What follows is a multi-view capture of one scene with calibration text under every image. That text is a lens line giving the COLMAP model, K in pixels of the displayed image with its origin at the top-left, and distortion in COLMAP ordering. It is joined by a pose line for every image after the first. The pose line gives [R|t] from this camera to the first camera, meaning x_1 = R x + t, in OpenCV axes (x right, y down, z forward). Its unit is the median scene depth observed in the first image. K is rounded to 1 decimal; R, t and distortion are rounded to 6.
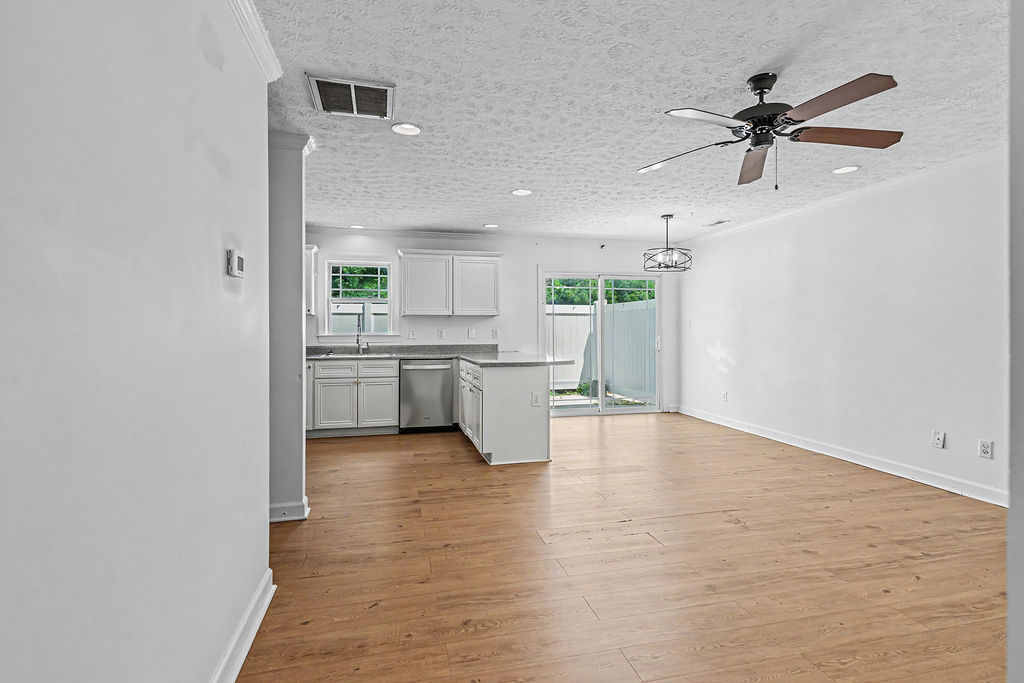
lens RADIAL K [[506.5, 0, 512.1], [0, 506.5, 319.1], [0, 0, 1]] dist [0.005554, 0.000664]
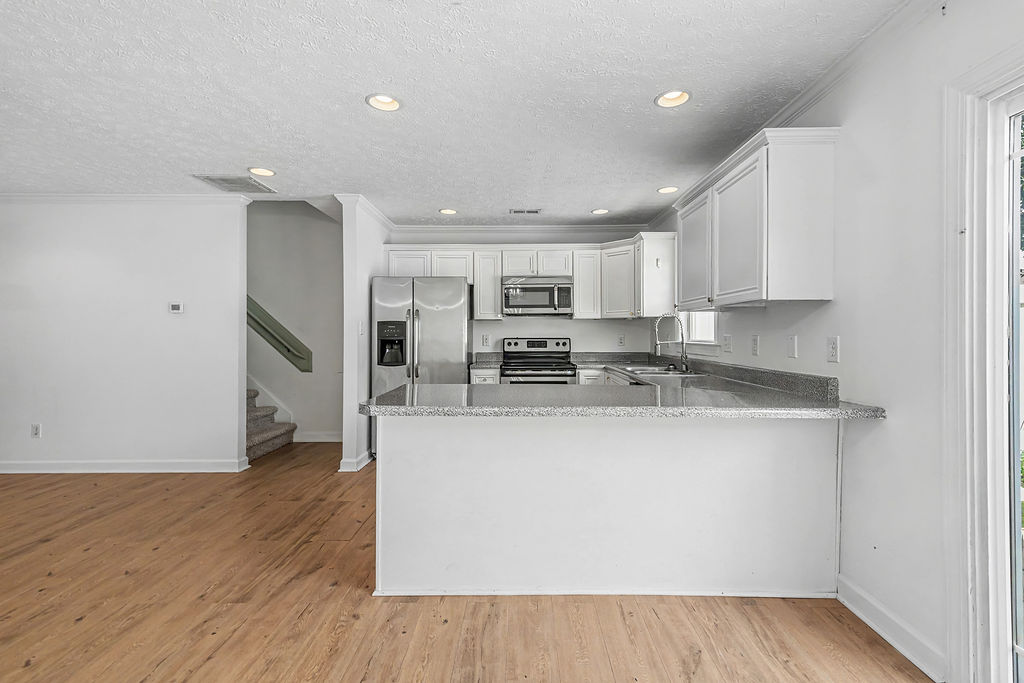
lens RADIAL K [[463.6, 0, 516.0], [0, 463.6, 328.0], [0, 0, 1]] dist [0.015837, 0.000108]
pose [[-0.242153, -0.008730, -0.970199, 0.544939], [0.016482, 0.999778, -0.013110, 0.022282], [0.970098, -0.019165, -0.241955, 1.376221]]
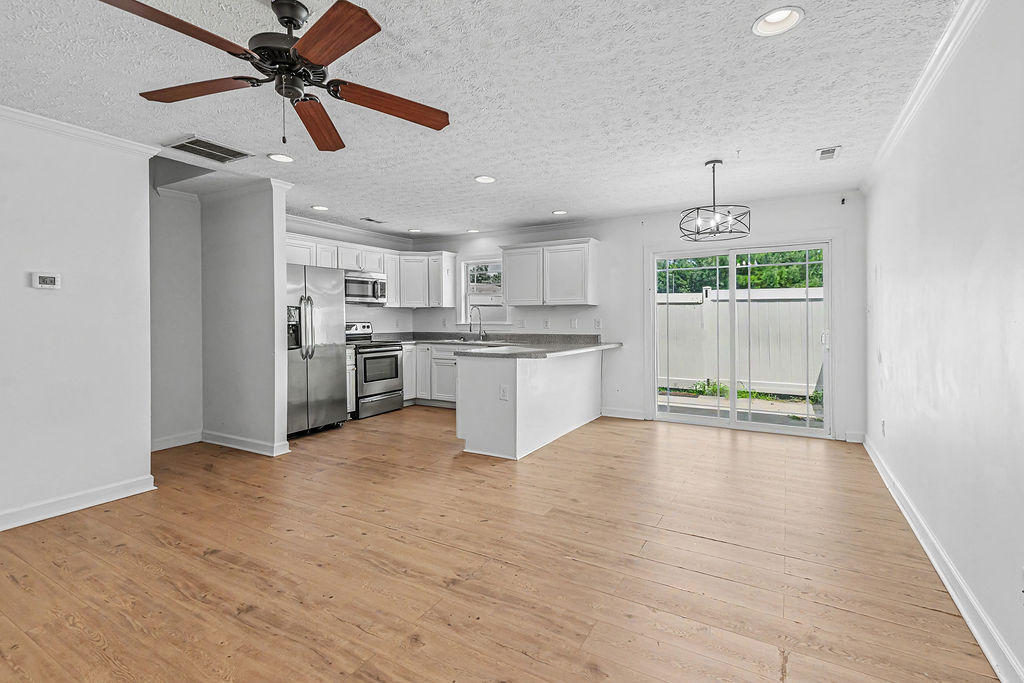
lens RADIAL K [[471.9, 0, 513.9], [0, 471.9, 309.3], [0, 0, 1]] dist [0.017116, -0.000359]
pose [[0.720796, -0.013133, -0.693023, 0.741056], [0.011896, 0.999908, -0.006576, 0.008784], [0.693045, -0.003504, 0.720886, 0.407913]]
